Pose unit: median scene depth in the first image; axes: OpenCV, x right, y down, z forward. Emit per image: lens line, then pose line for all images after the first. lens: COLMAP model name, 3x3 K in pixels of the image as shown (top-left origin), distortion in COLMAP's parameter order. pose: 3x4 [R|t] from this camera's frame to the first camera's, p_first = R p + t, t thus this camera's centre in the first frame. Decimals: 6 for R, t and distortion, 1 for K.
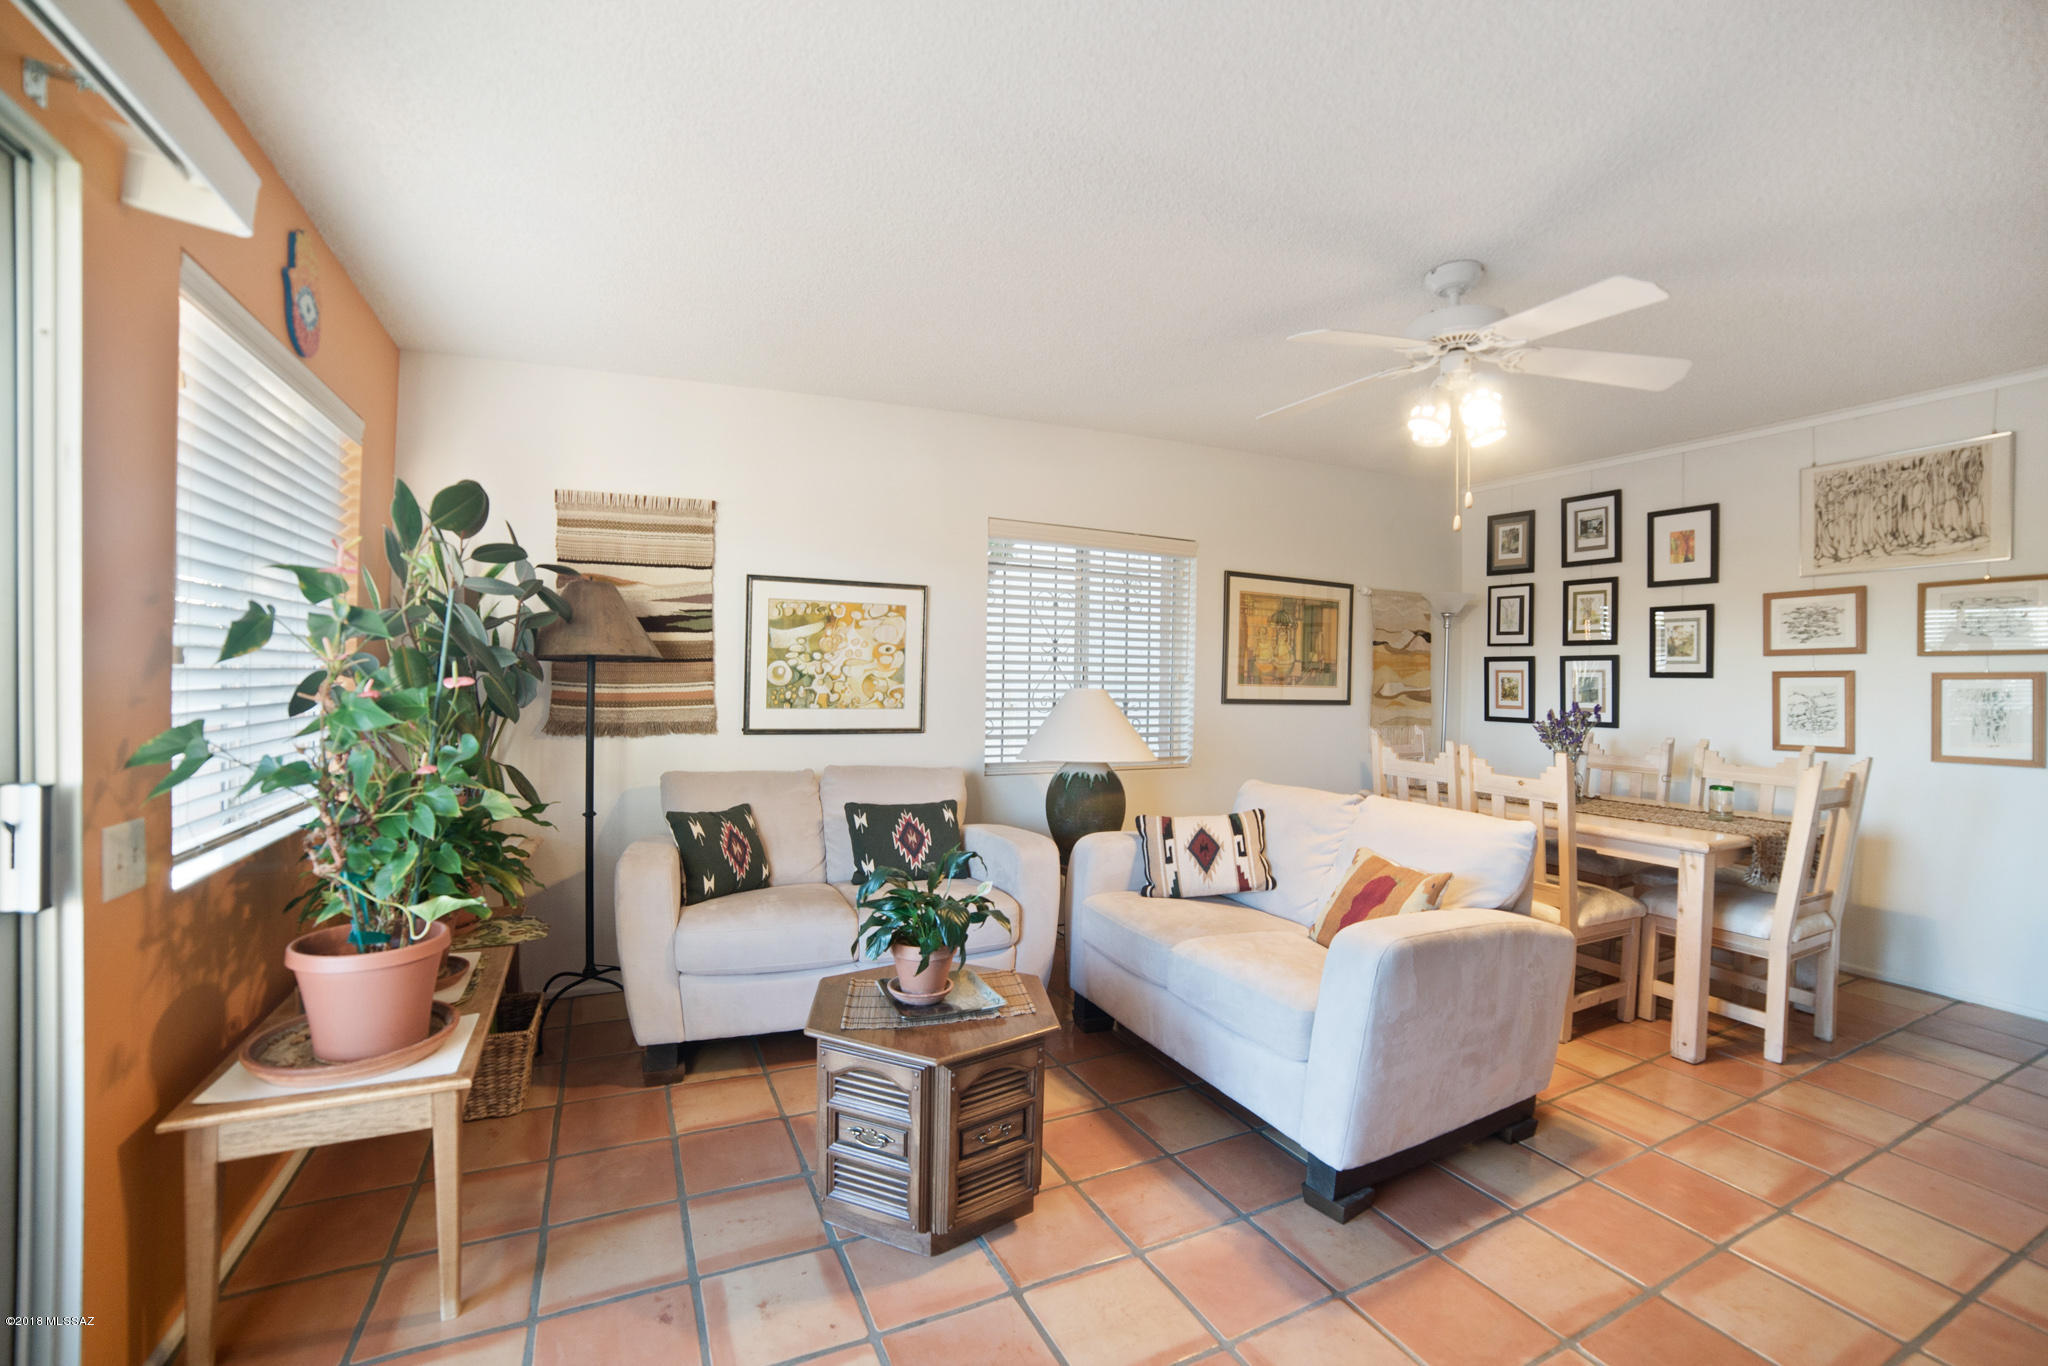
lens RADIAL K [[842.1, 0, 1024.0], [0, 842.1, 683.0], [0, 0, 1]] dist [-0.115958, 0.041484]
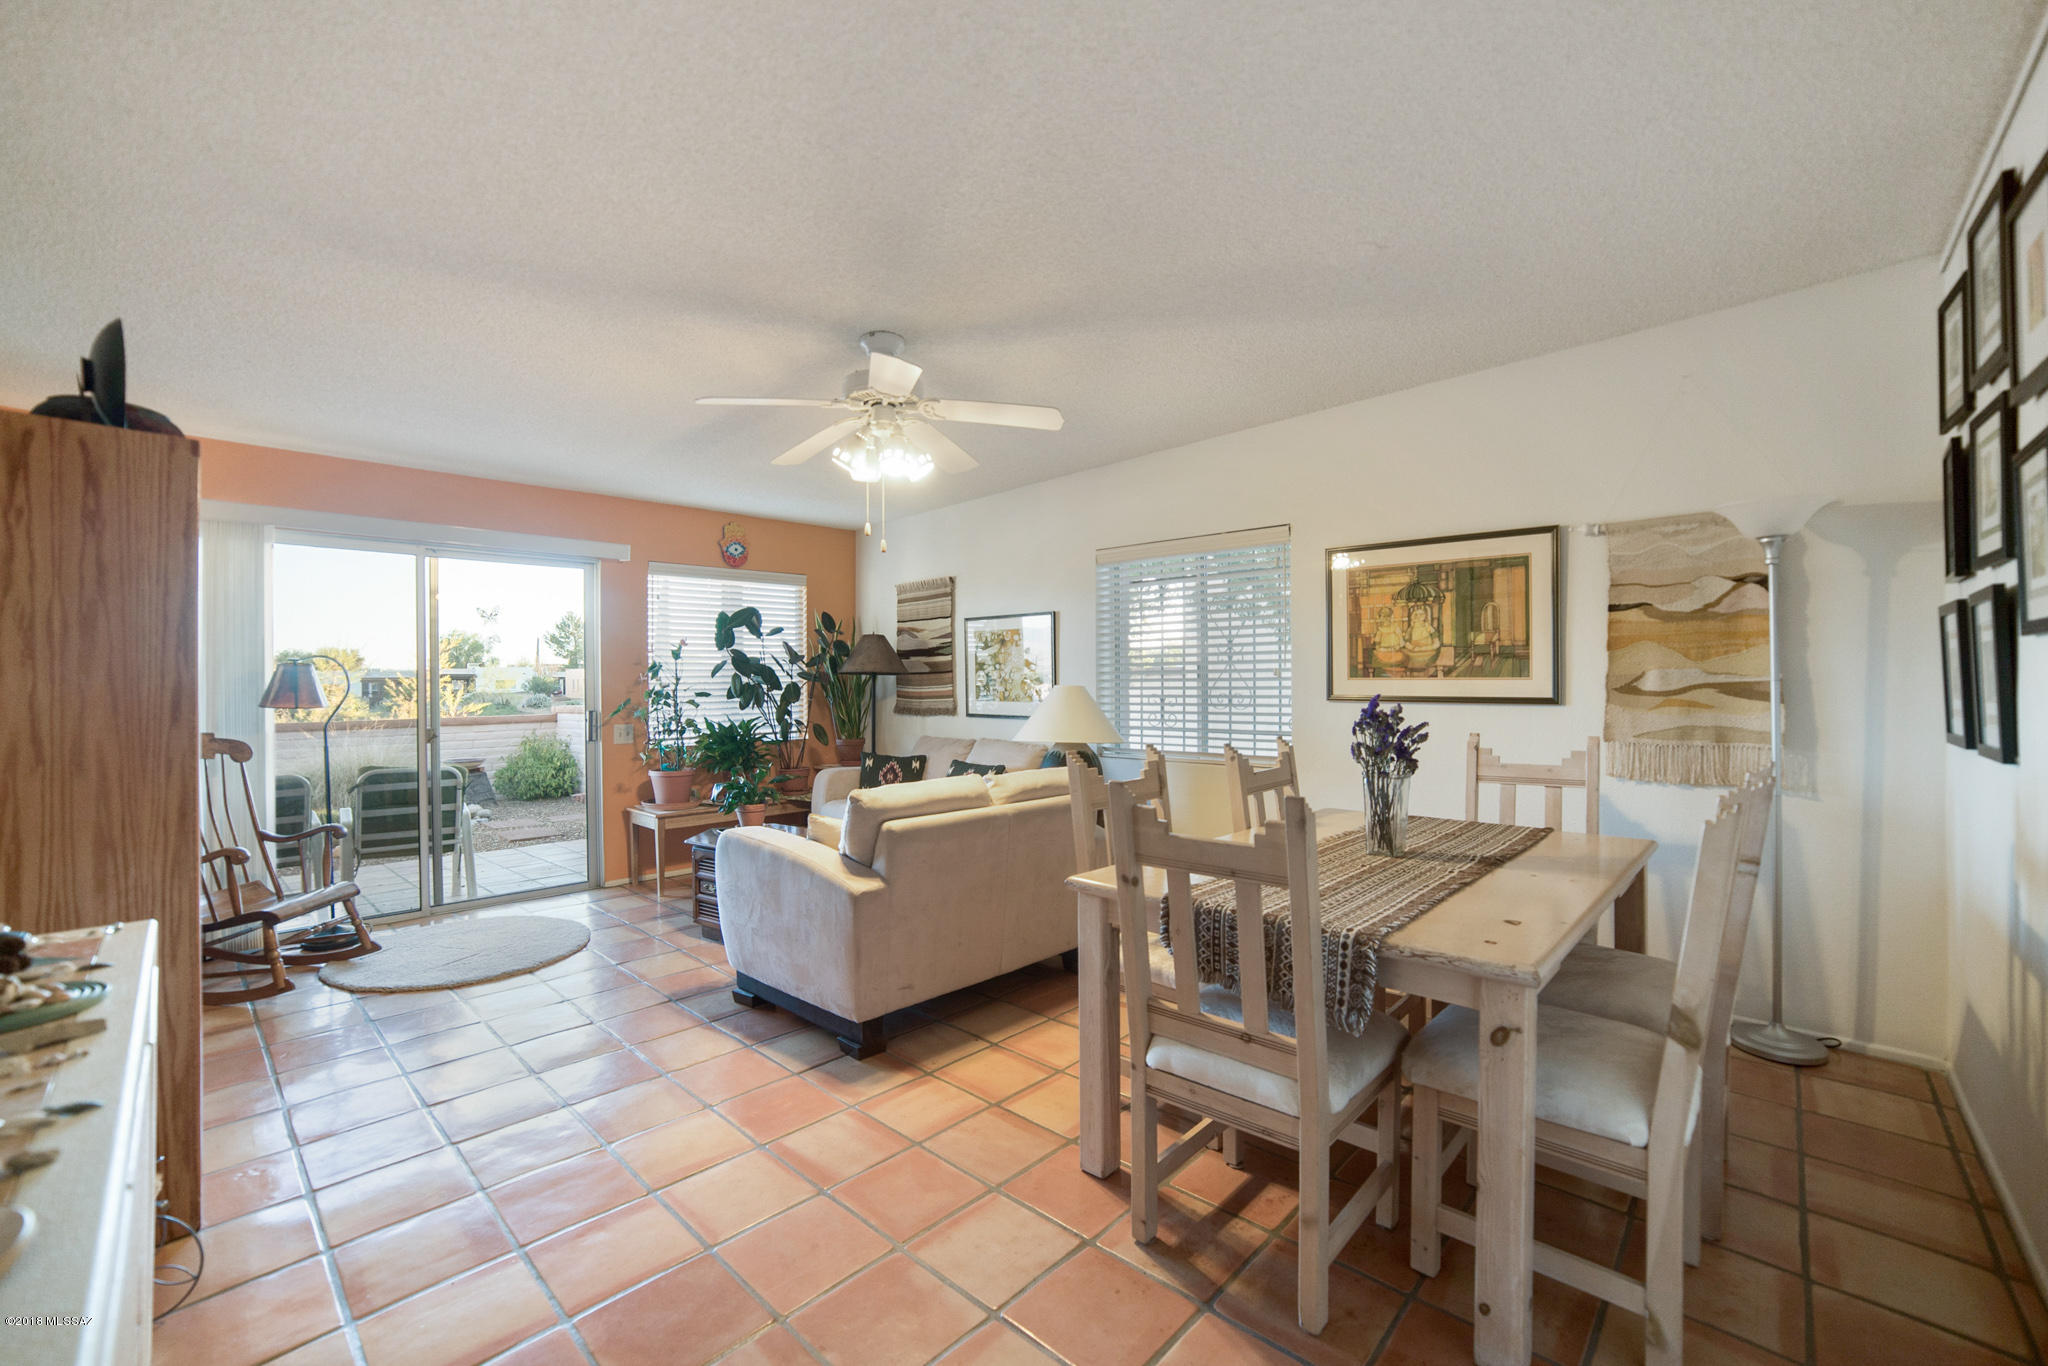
lens RADIAL K [[831.2, 0, 1024.0], [0, 831.2, 683.0], [0, 0, 1]] dist [-0.069279, 0.025722]
pose [[0.367094, -0.017288, -0.930023, 1.164552], [0.009117, 0.999846, -0.014987, 0.020321], [0.930139, -0.002978, 0.367195, 0.486453]]
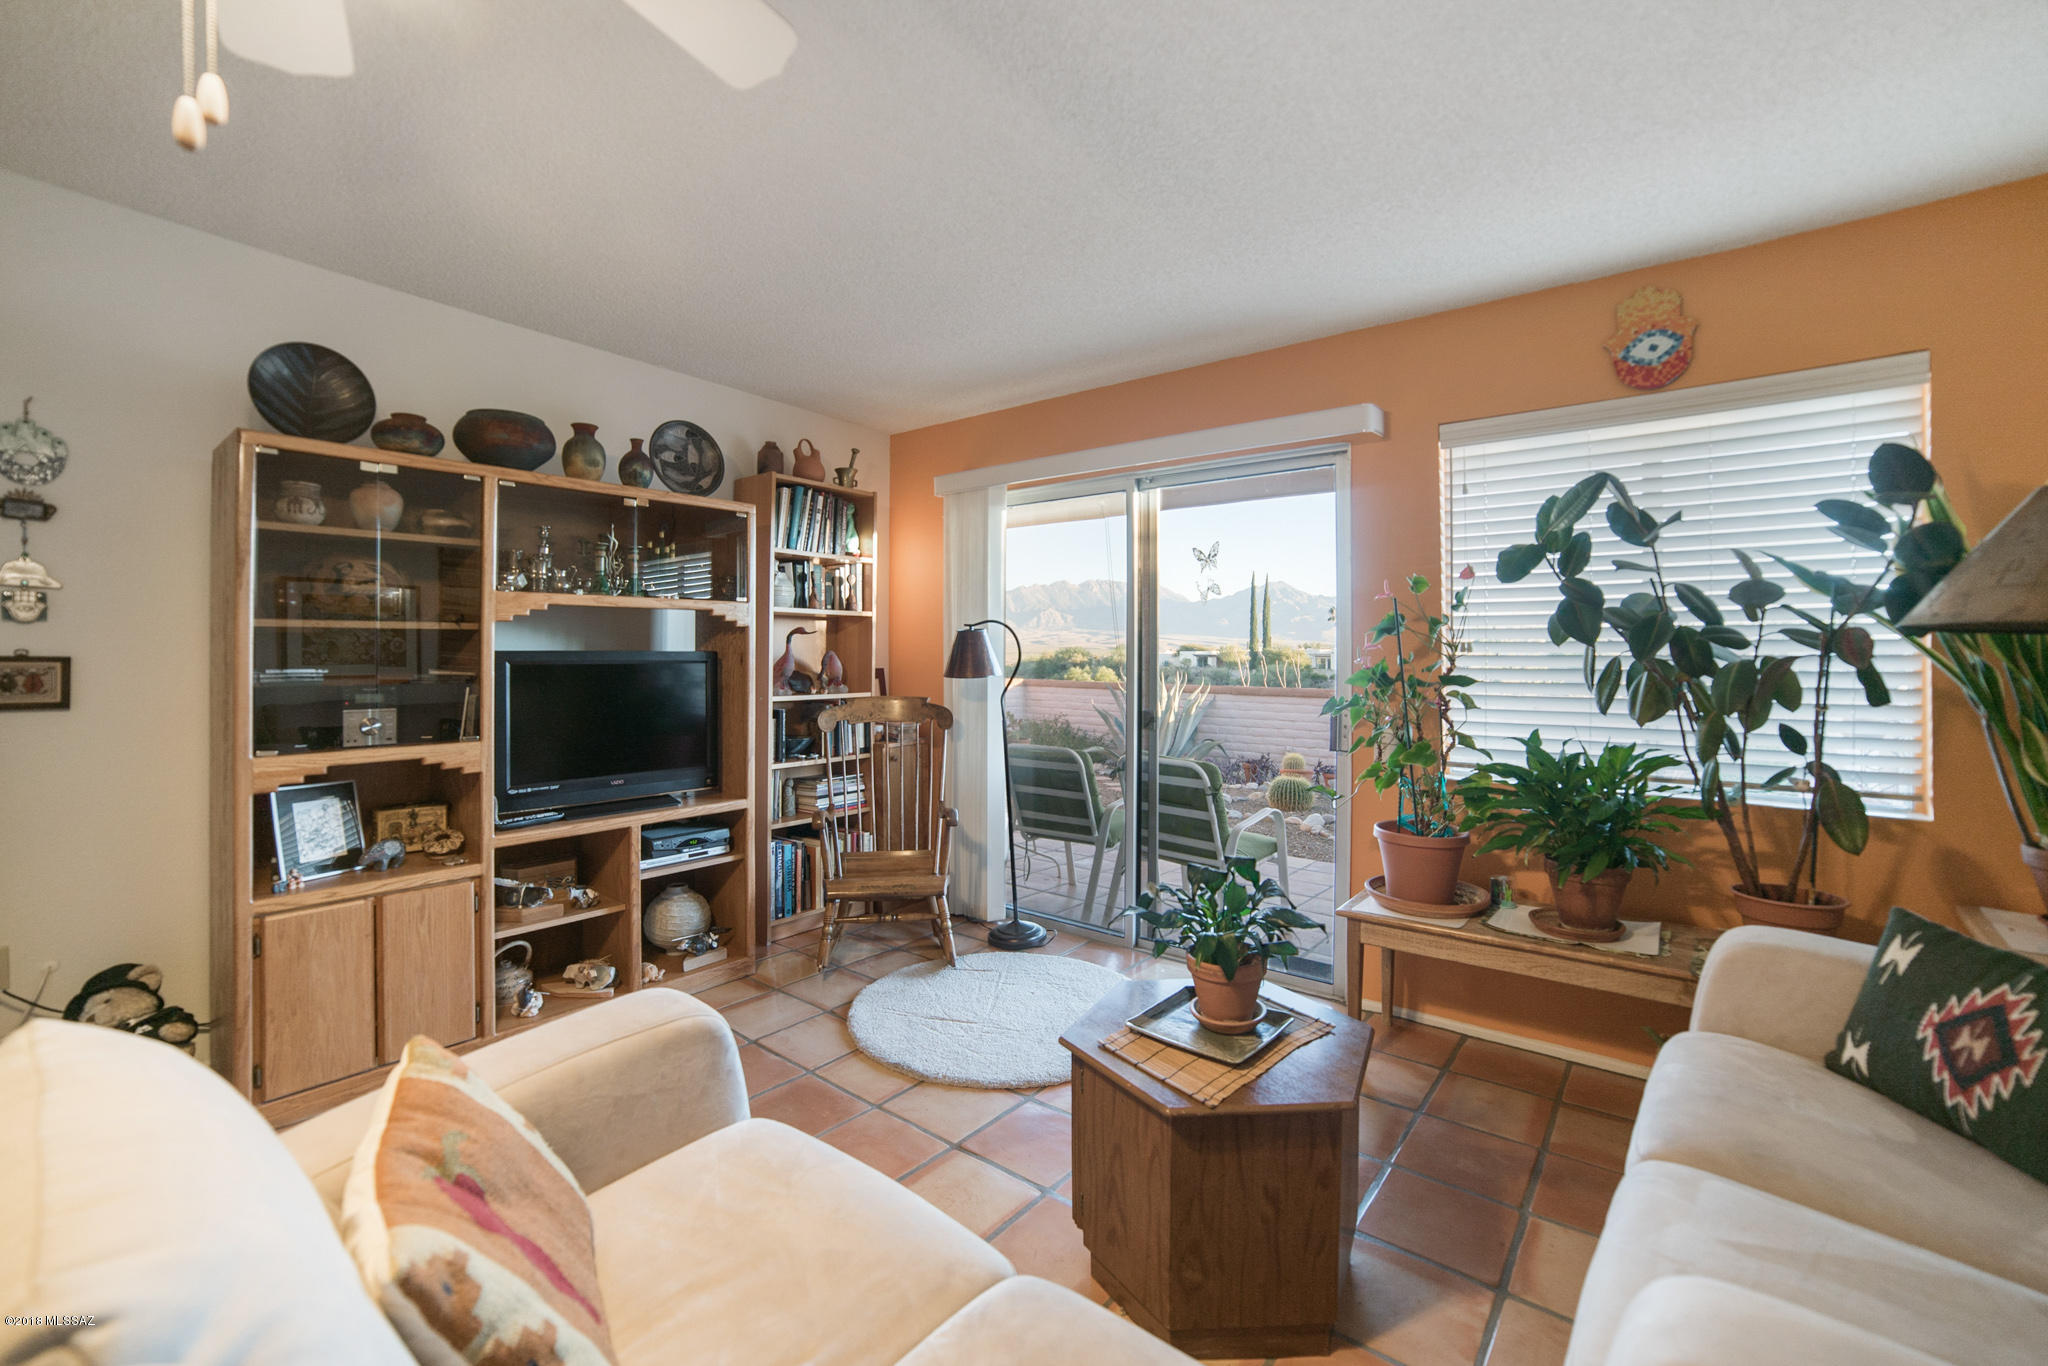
lens RADIAL K [[855.9, 0, 1014.1], [0, 855.9, 671.5], [0, 0, 1]] dist [-0.109930, 0.040202]
pose [[-0.900005, -0.014690, -0.435631, 0.361386], [-0.024837, 0.999536, 0.017606, 0.005162], [0.435170, 0.026665, -0.899953, 0.874260]]
